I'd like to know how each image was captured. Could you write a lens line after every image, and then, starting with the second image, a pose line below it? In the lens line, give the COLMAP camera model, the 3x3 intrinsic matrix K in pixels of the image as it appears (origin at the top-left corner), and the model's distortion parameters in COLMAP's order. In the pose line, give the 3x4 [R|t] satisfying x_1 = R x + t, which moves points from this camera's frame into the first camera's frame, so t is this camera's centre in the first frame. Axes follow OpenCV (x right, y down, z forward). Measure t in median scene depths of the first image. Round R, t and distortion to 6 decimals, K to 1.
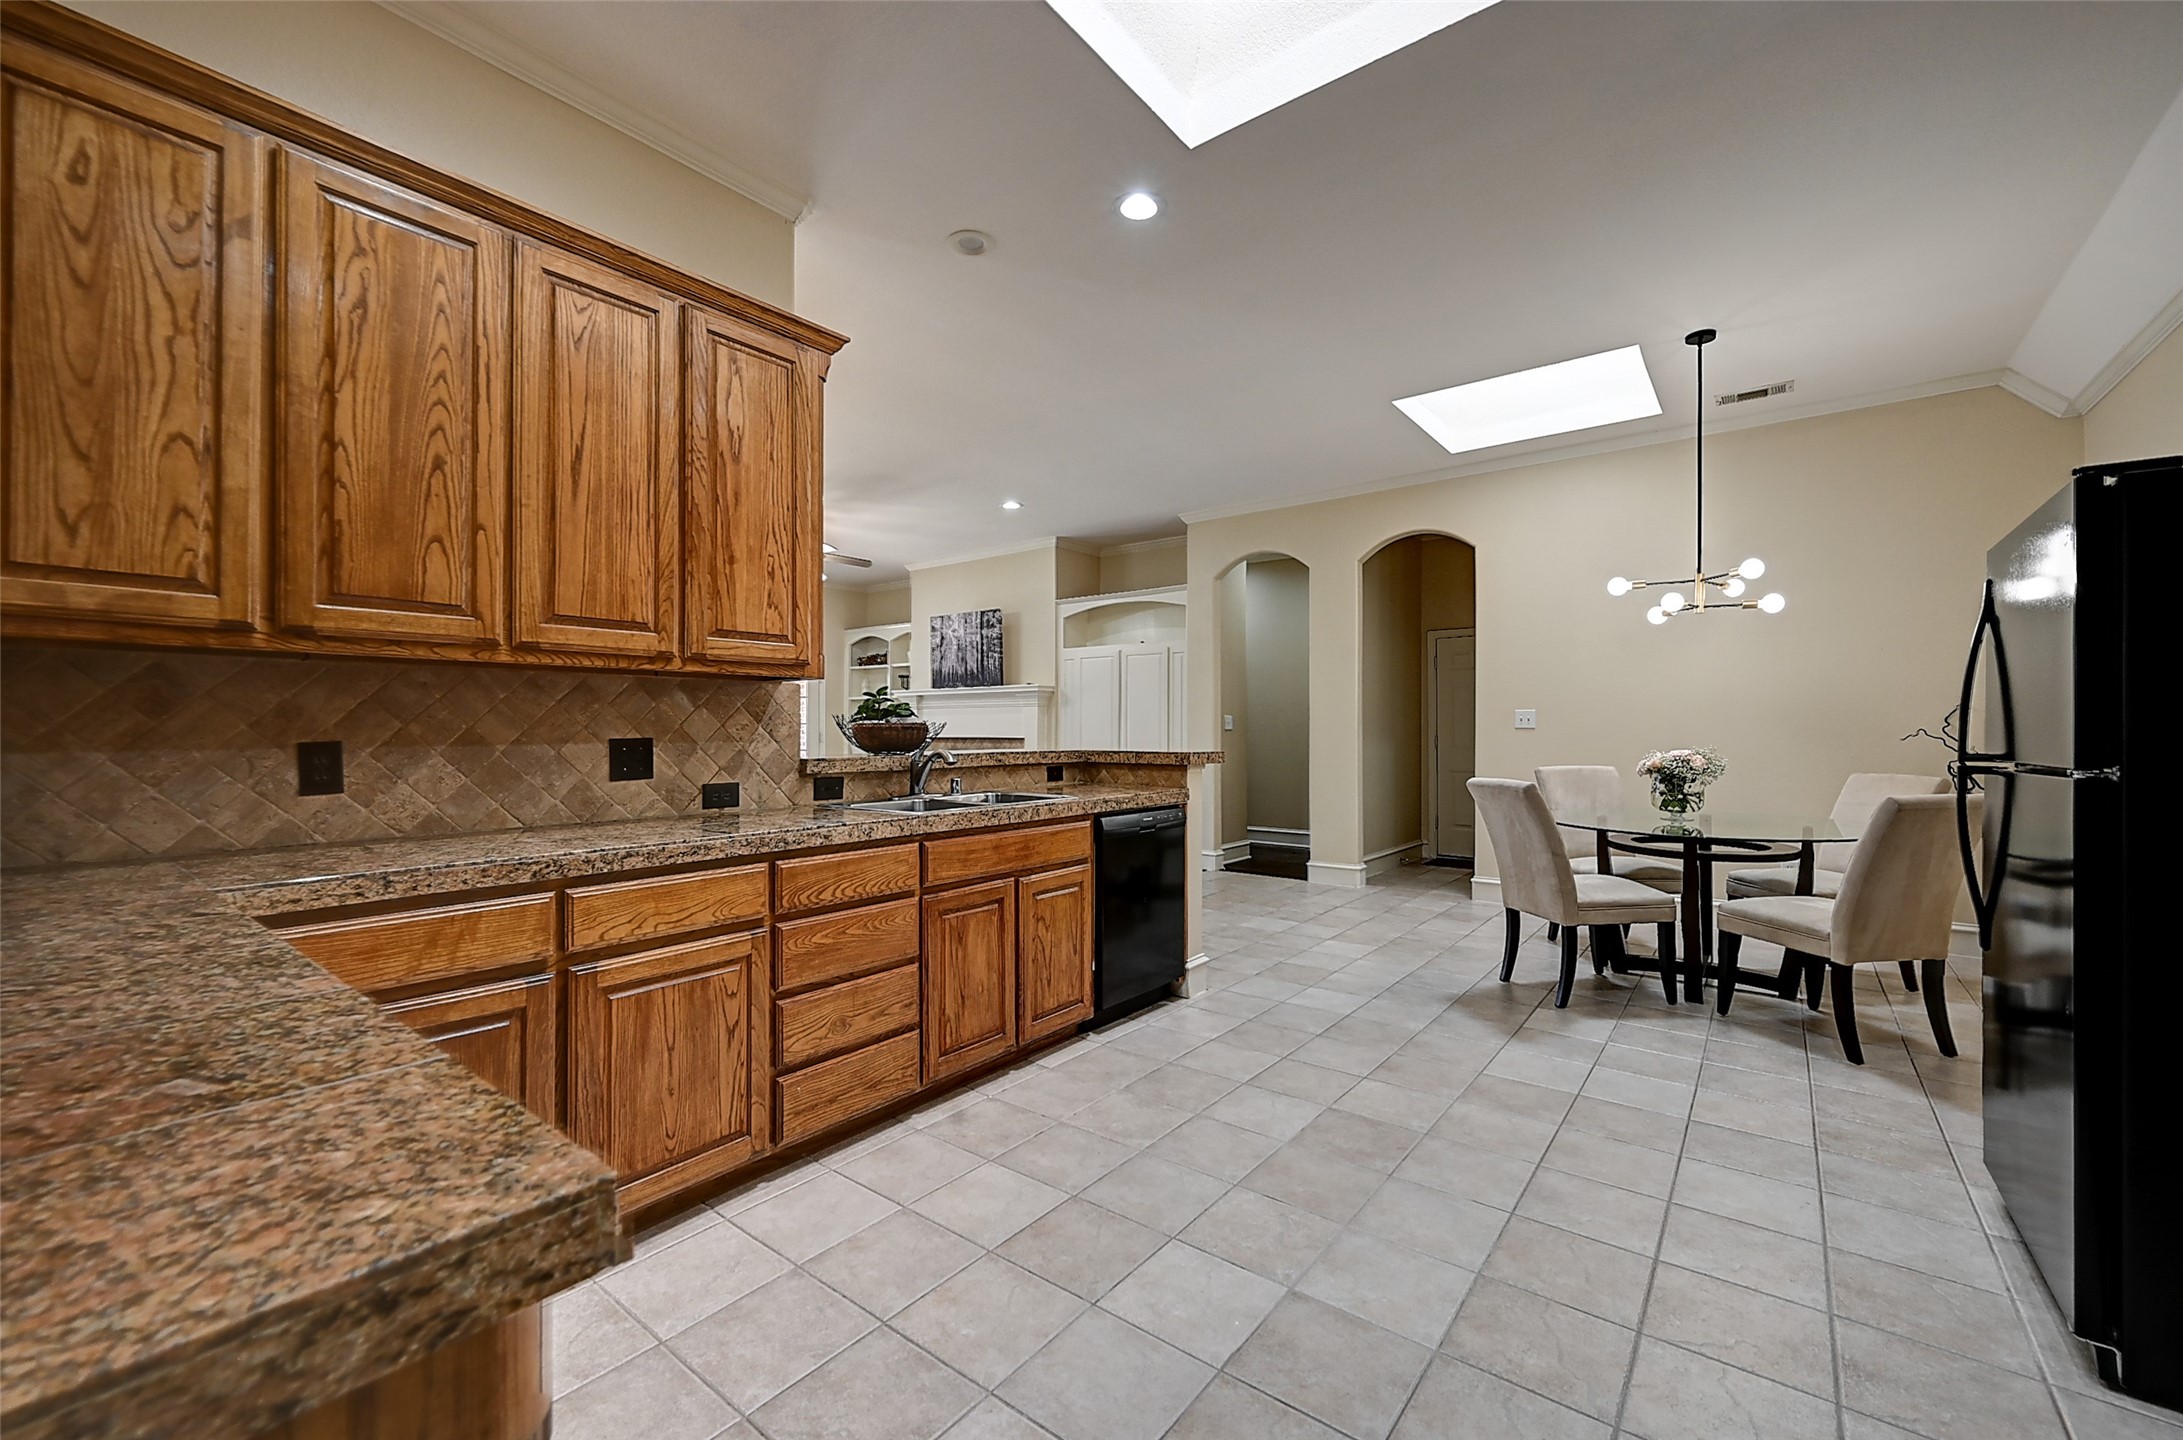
lens RADIAL K [[868.0, 0, 1089.2], [0, 868.0, 733.4], [0, 0, 1]] dist [0.000266, 0.000028]
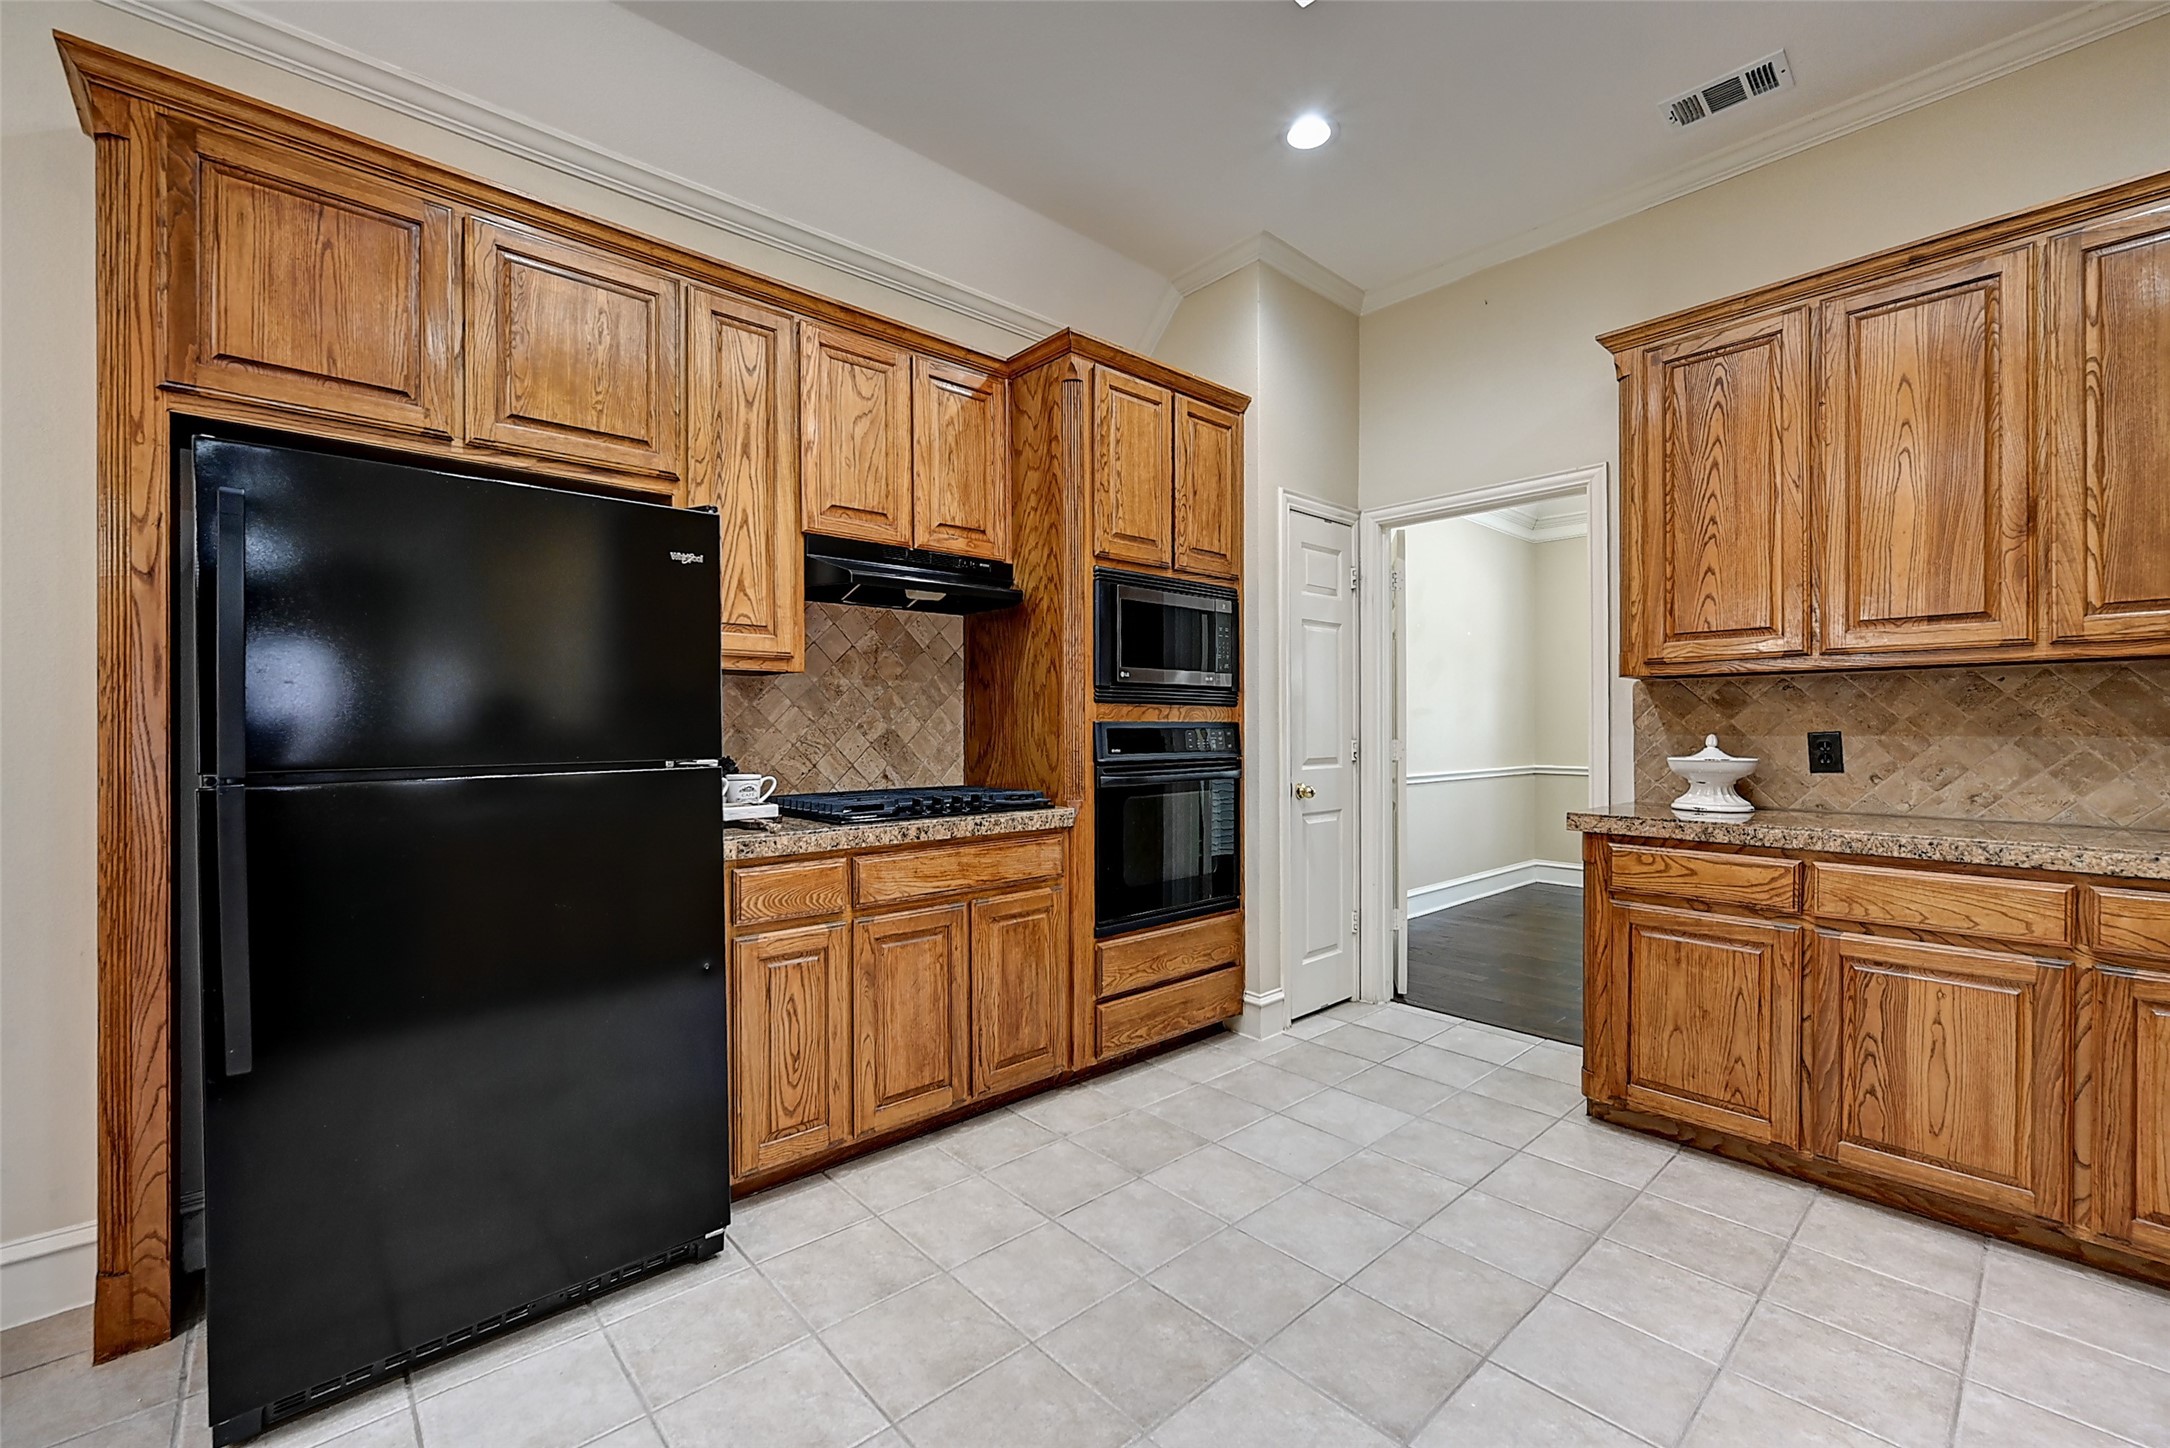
lens RADIAL K [[911.9, 0, 1044.6], [0, 911.9, 725.9], [0, 0, 1]] dist [-0.000902, 0.000688]
pose [[-0.982436, 0.001216, 0.186596, 0.249756], [0.001476, 0.999998, 0.001256, -0.002589], [-0.186594, 0.001509, -0.982436, 1.174580]]
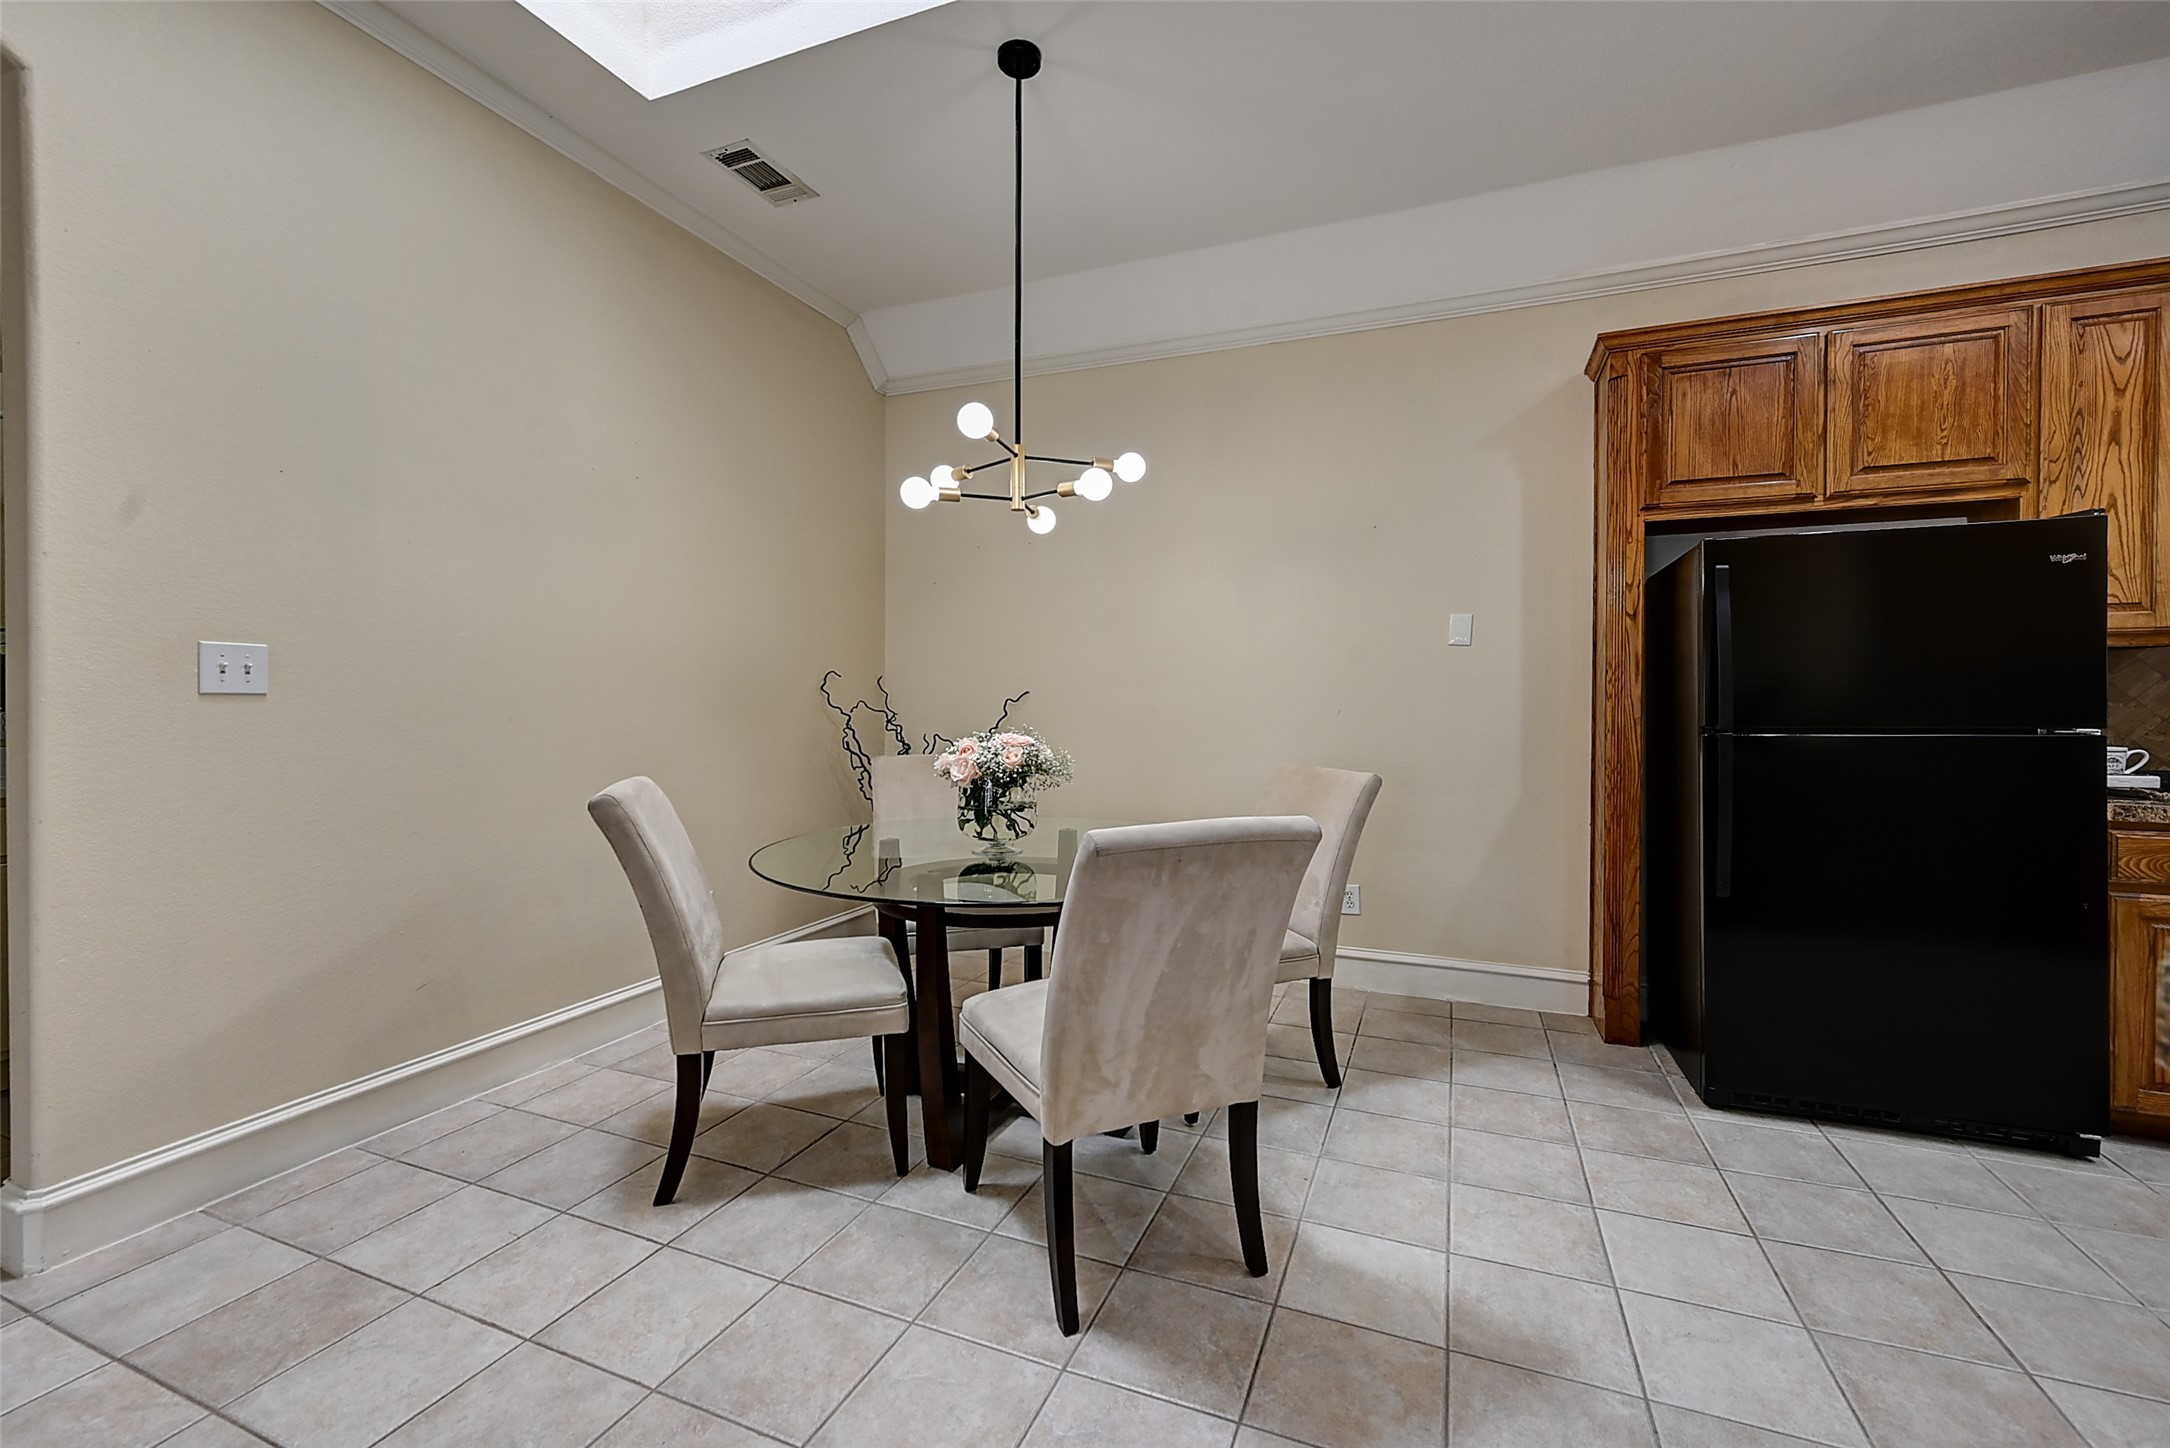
lens RADIAL K [[857.5, 0, 1090.0], [0, 857.5, 712.5], [0, 0, 1]] dist [0.001696, 0.000085]
pose [[-0.276424, -0.012008, 0.960961, 0.147397], [0.002192, 0.999911, 0.013125, -0.003239], [-0.961033, 0.005734, -0.276373, 1.588862]]
